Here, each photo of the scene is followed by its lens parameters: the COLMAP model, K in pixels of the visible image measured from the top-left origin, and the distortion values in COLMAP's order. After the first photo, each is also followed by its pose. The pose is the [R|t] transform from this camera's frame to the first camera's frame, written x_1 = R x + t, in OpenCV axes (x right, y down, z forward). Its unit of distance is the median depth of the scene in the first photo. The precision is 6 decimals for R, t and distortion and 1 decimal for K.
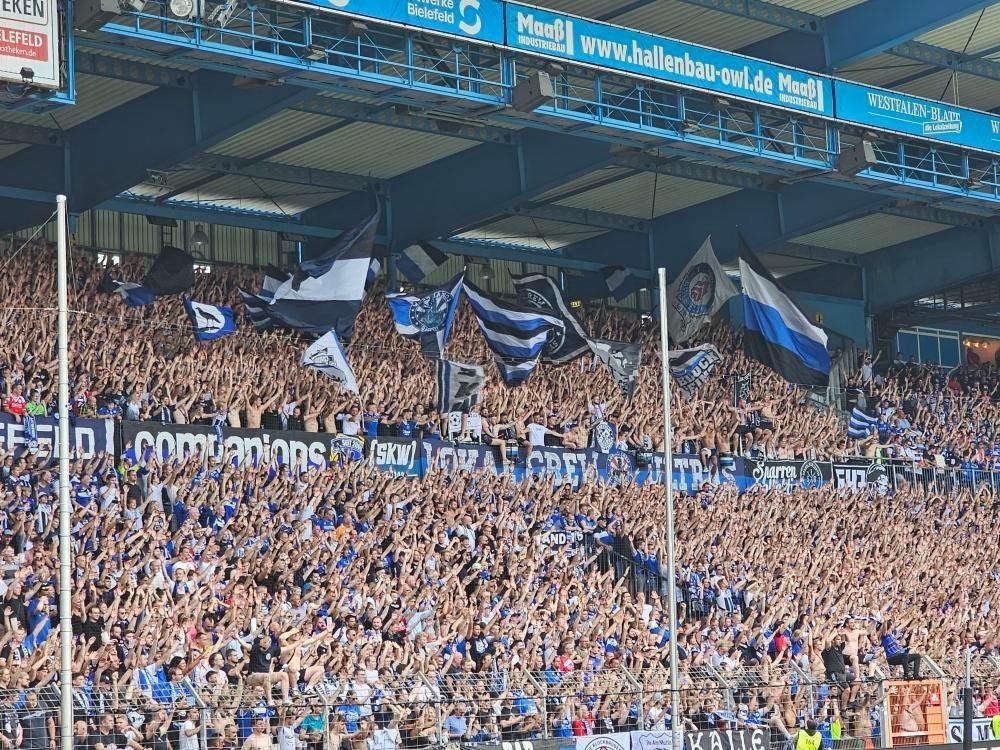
lens RADIAL K [[2684.0, 0, 499.5], [0, 2684.0, 368.1], [0, 0, 1]] dist [-0.237710, 0.000000]
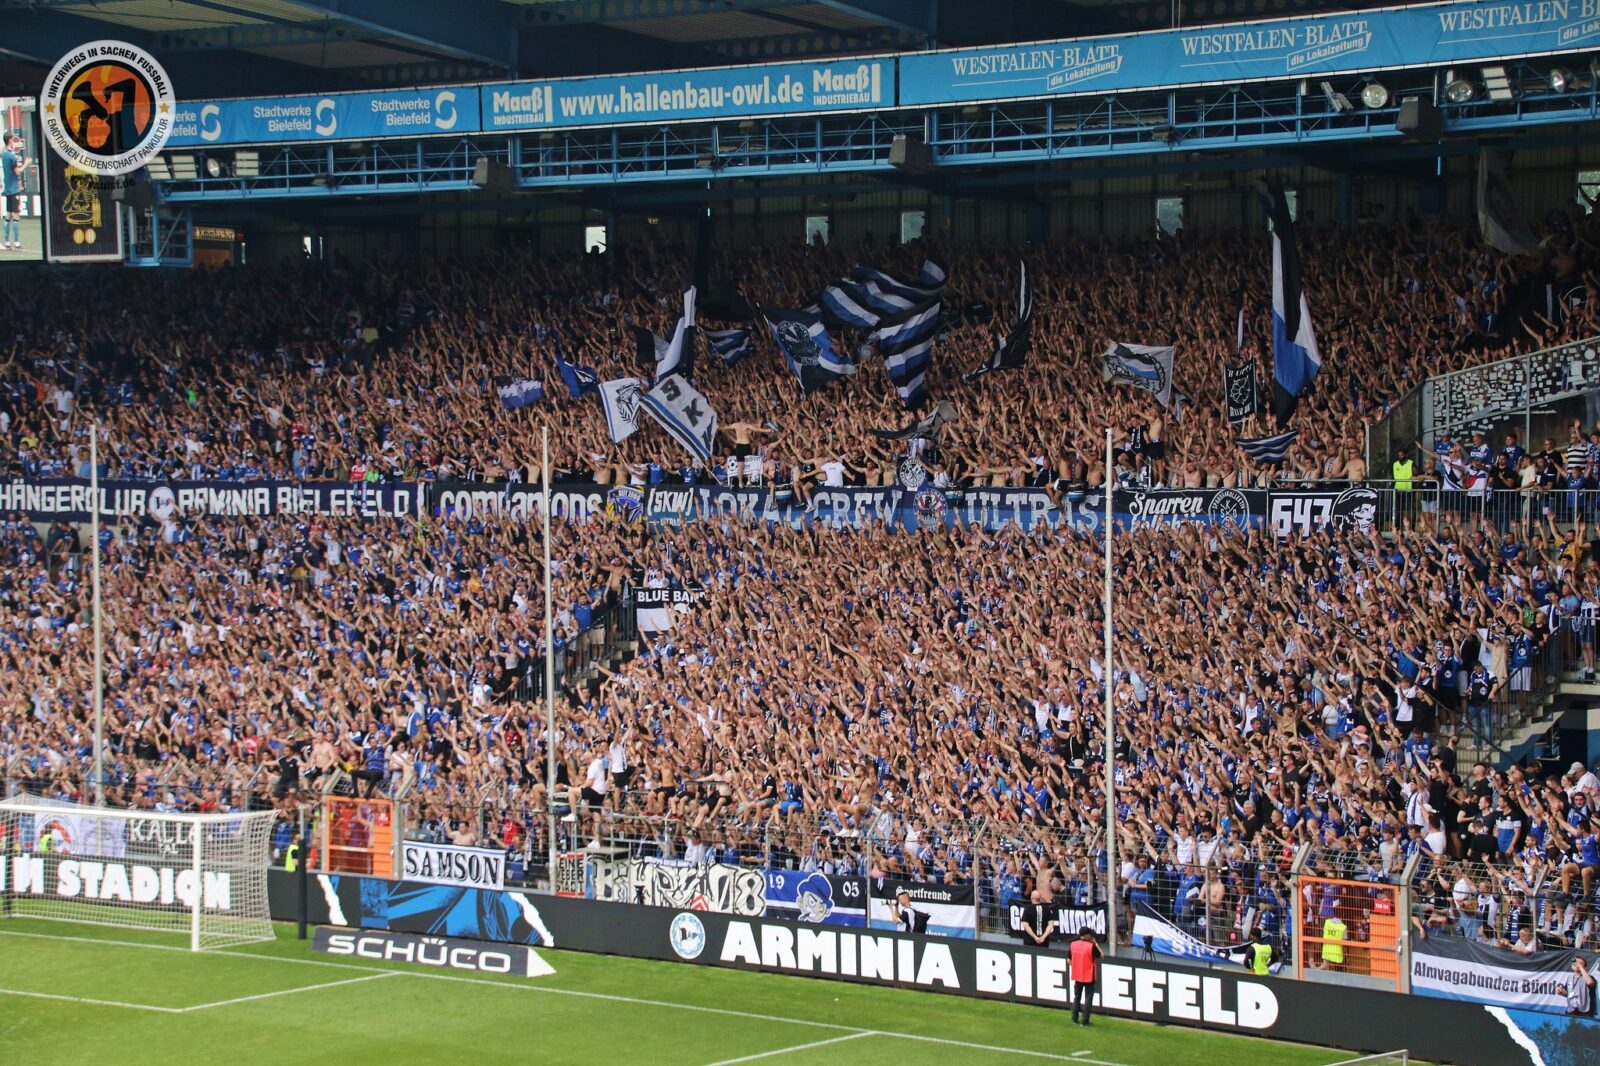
lens RADIAL K [[3909.4, 0, 771.7], [0, 3909.4, 561.4], [0, 0, 1]] dist [0.638094, 0.000000]
pose [[0.093752, 0.079265, -0.992435, 1.448300], [0.129530, 0.987382, 0.091098, -0.076706], [0.987134, -0.137090, 0.082302, 0.910022]]
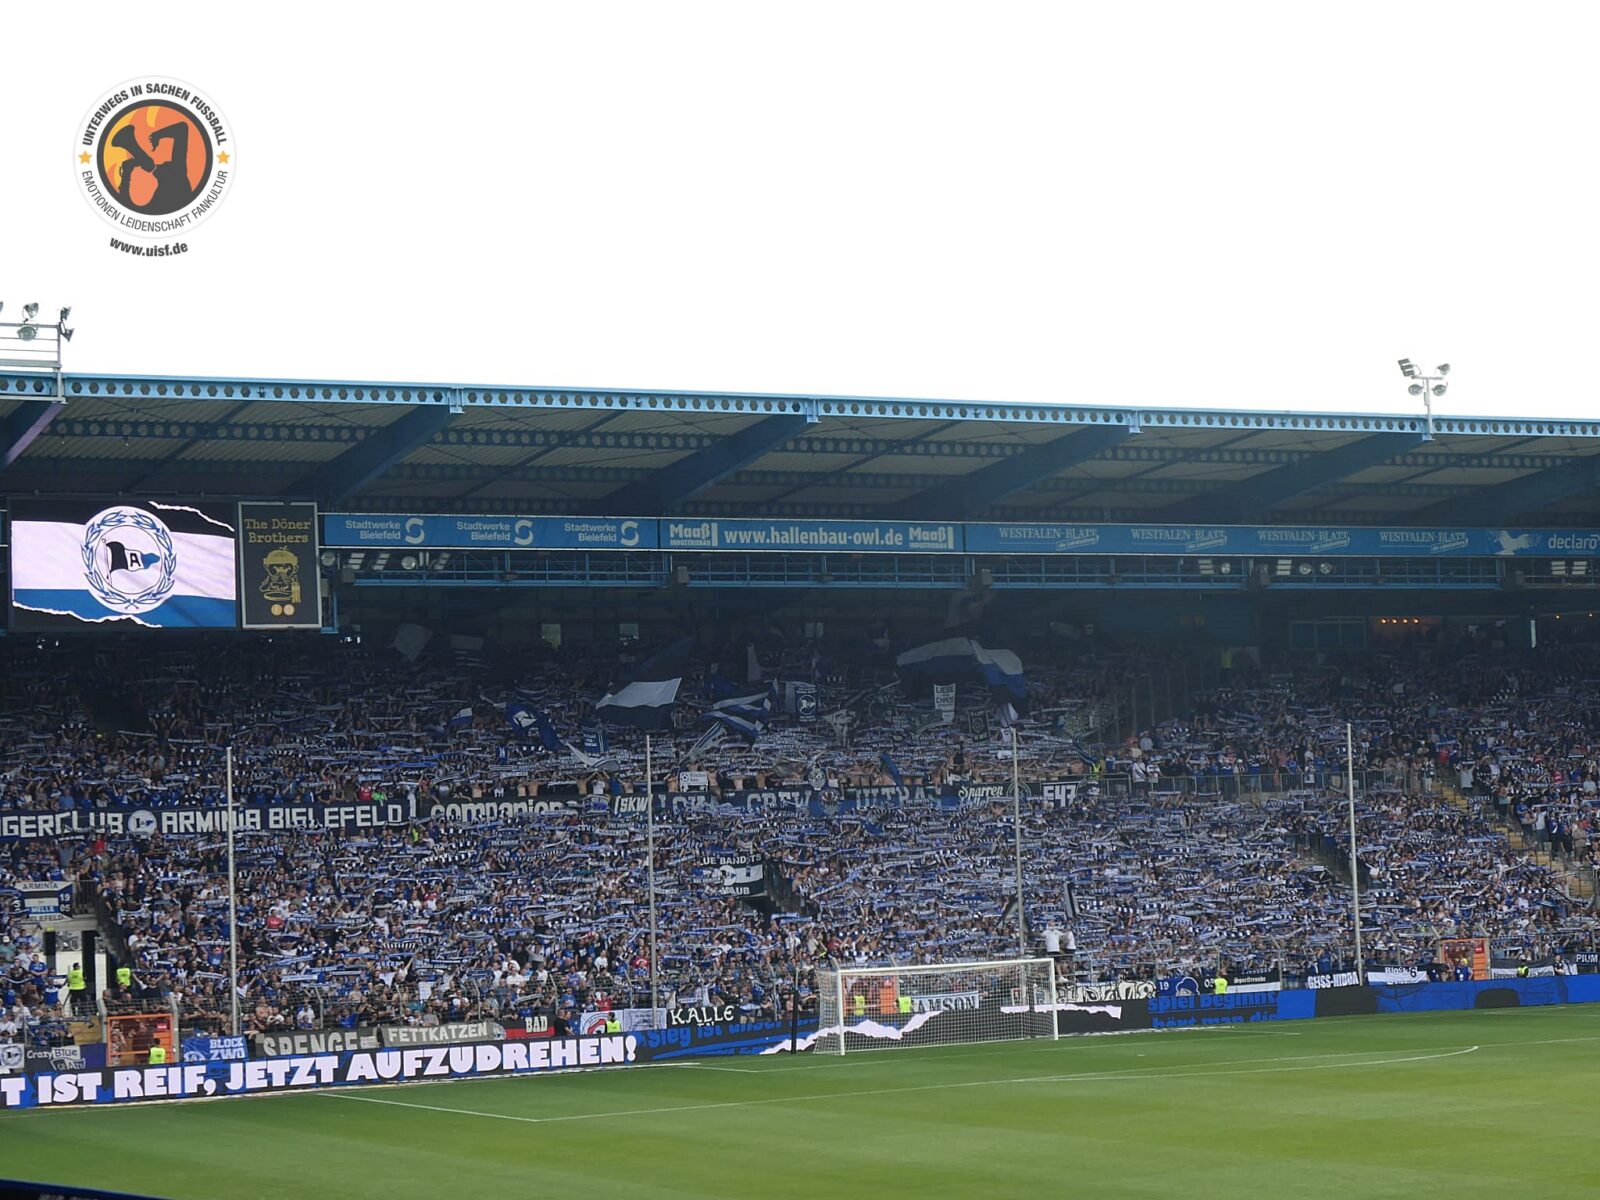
lens RADIAL K [[3522.1, 0, 785.6], [0, 3522.1, 603.1], [0, 0, 1]] dist [-0.030992, 0.000000]
pose [[0.947971, -0.019178, -0.317778, 0.672416], [0.040232, 0.997398, 0.059823, -0.195816], [0.315804, -0.069495, 0.946276, -0.839556]]
